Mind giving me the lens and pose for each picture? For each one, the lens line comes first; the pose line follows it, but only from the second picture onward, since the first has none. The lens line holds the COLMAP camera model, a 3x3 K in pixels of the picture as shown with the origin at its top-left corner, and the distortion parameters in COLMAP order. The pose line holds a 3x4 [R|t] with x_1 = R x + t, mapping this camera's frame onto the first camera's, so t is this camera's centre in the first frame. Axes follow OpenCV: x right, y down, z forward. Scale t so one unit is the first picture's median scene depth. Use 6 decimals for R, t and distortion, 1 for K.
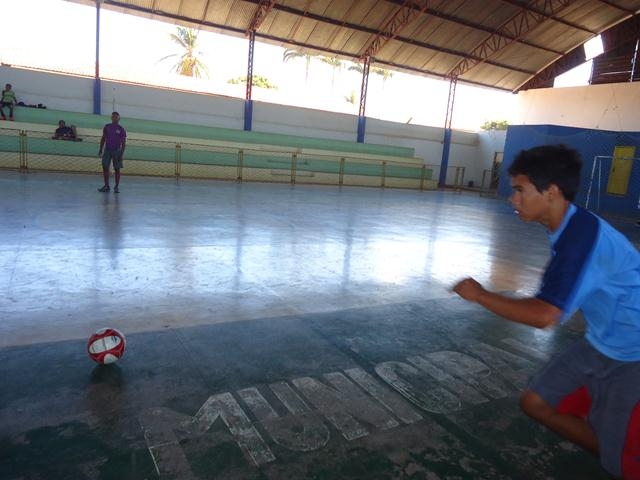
lens RADIAL K [[456.8, 0, 320.0], [0, 456.8, 240.0], [0, 0, 1]] dist [-0.026523, -0.000662]
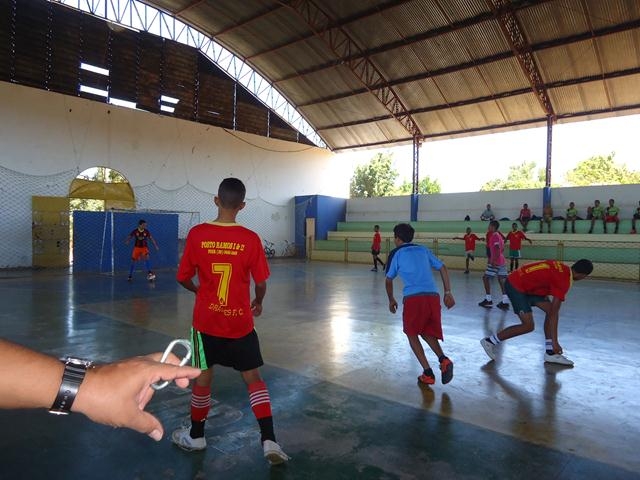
lens RADIAL K [[466.9, 0, 324.5], [0, 466.9, 236.2], [0, 0, 1]] dist [-0.008530, 0.004046]
pose [[0.314803, -0.079678, -0.945807, 0.590792], [-0.166360, 0.976413, -0.137628, -0.010046], [0.934464, 0.200670, 0.294123, 0.332781]]
